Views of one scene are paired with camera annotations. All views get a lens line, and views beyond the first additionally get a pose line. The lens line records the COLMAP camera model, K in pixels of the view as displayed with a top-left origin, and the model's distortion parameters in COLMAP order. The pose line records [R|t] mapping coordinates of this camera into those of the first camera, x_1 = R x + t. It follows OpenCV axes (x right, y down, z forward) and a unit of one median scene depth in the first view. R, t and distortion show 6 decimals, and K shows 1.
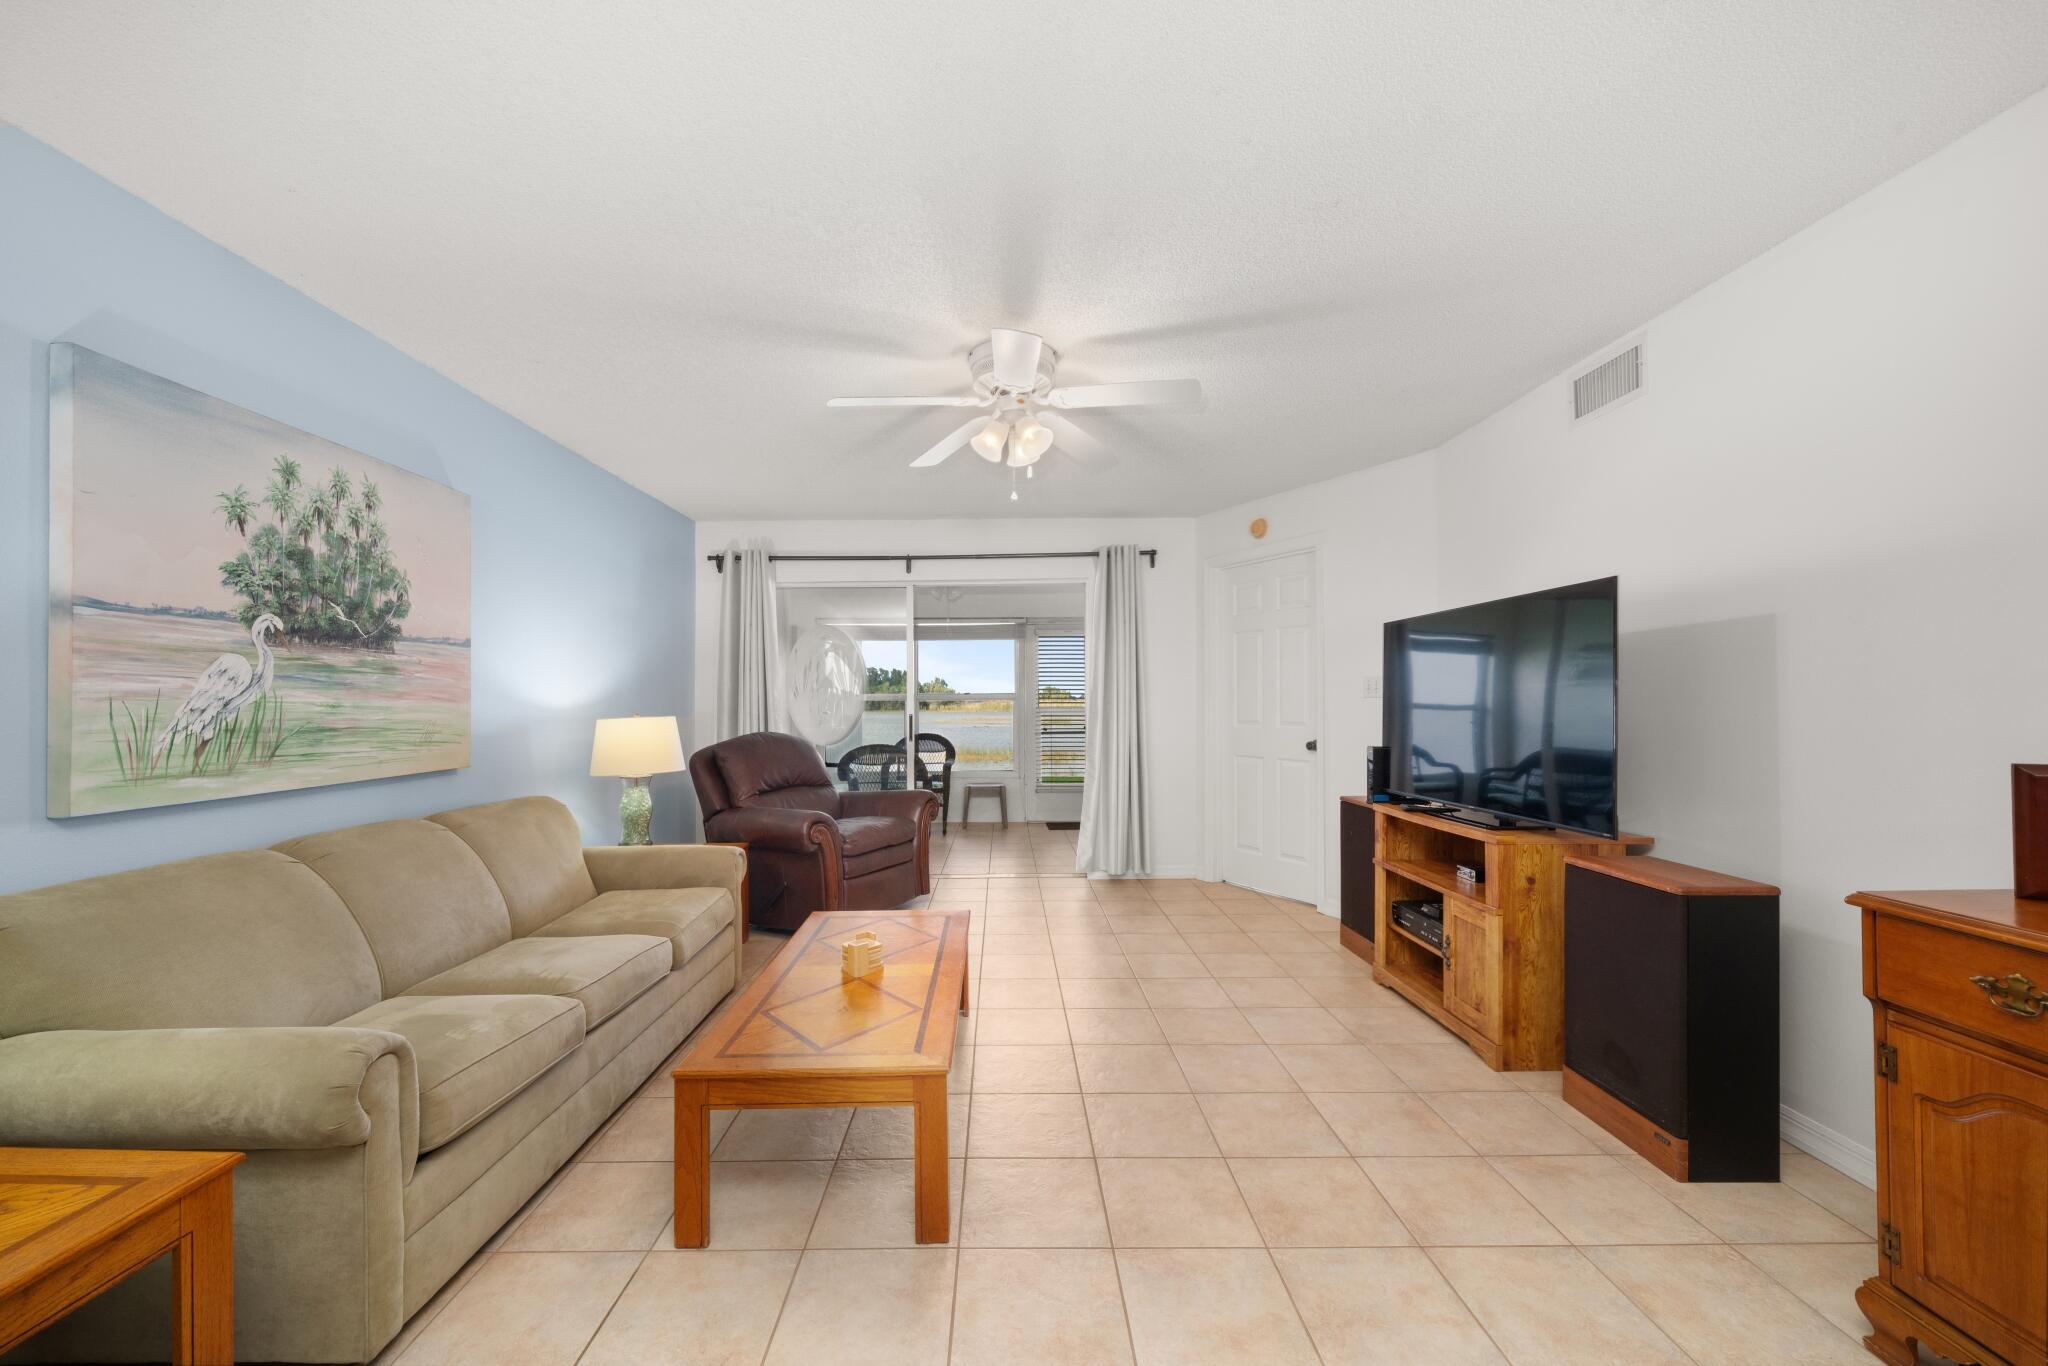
lens RADIAL K [[771.5, 0, 1017.8], [0, 771.5, 697.0], [0, 0, 1]] dist [-0.000993, -0.000208]
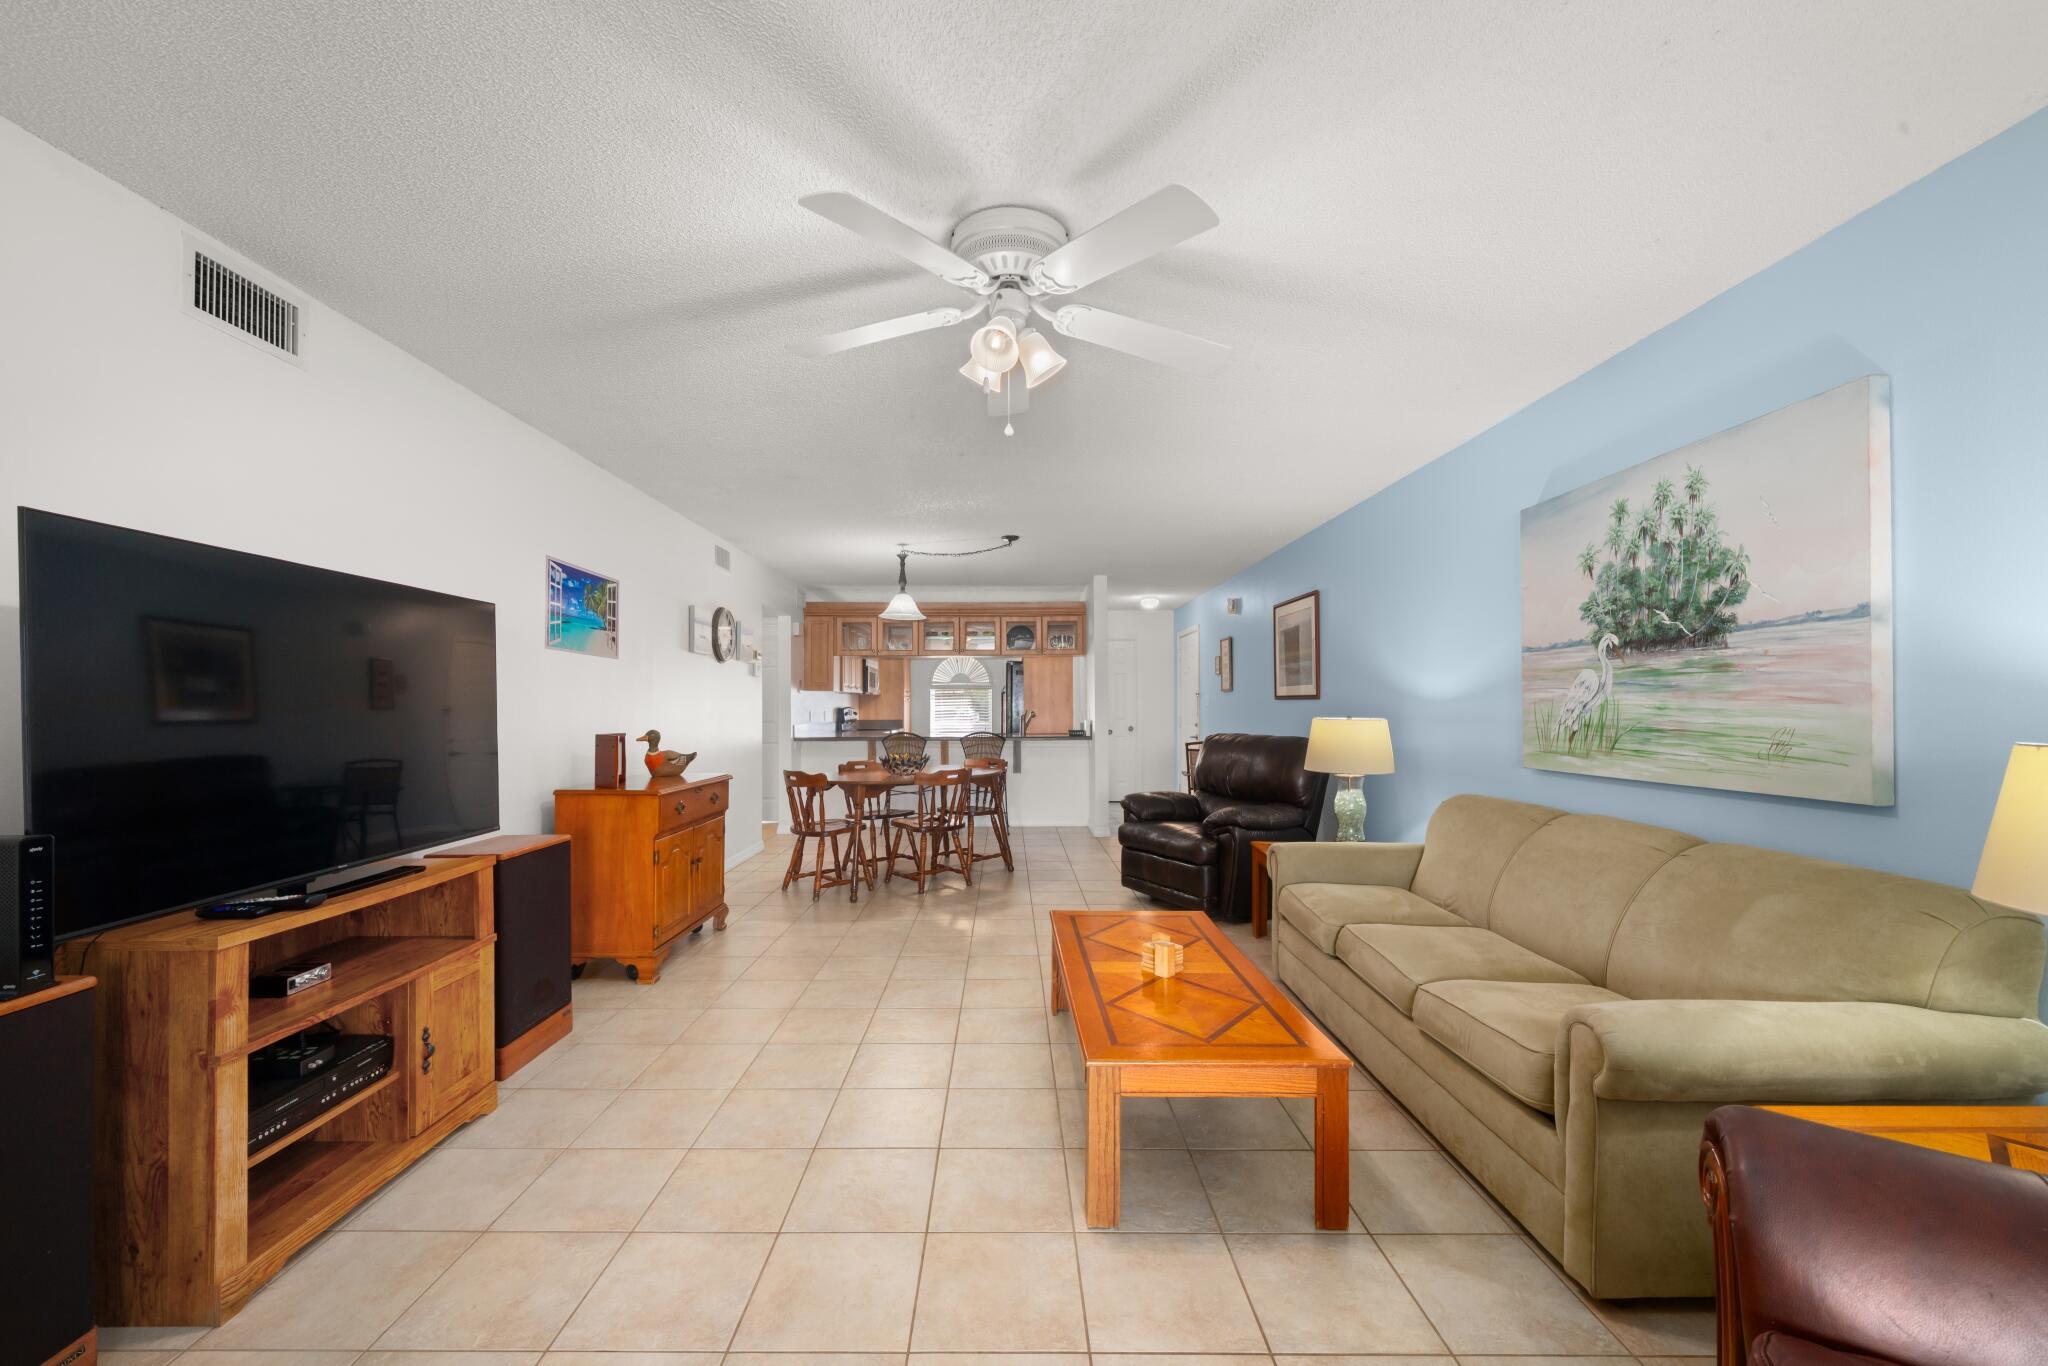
lens RADIAL K [[771.5, 0, 1017.8], [0, 771.5, 697.0], [0, 0, 1]] dist [-0.000993, -0.000208]
pose [[-0.999979, 0.006376, 0.001236, -0.015725], [0.006348, 0.999758, -0.021044, 0.013695], [-0.001370, -0.021036, -0.999778, 2.112302]]
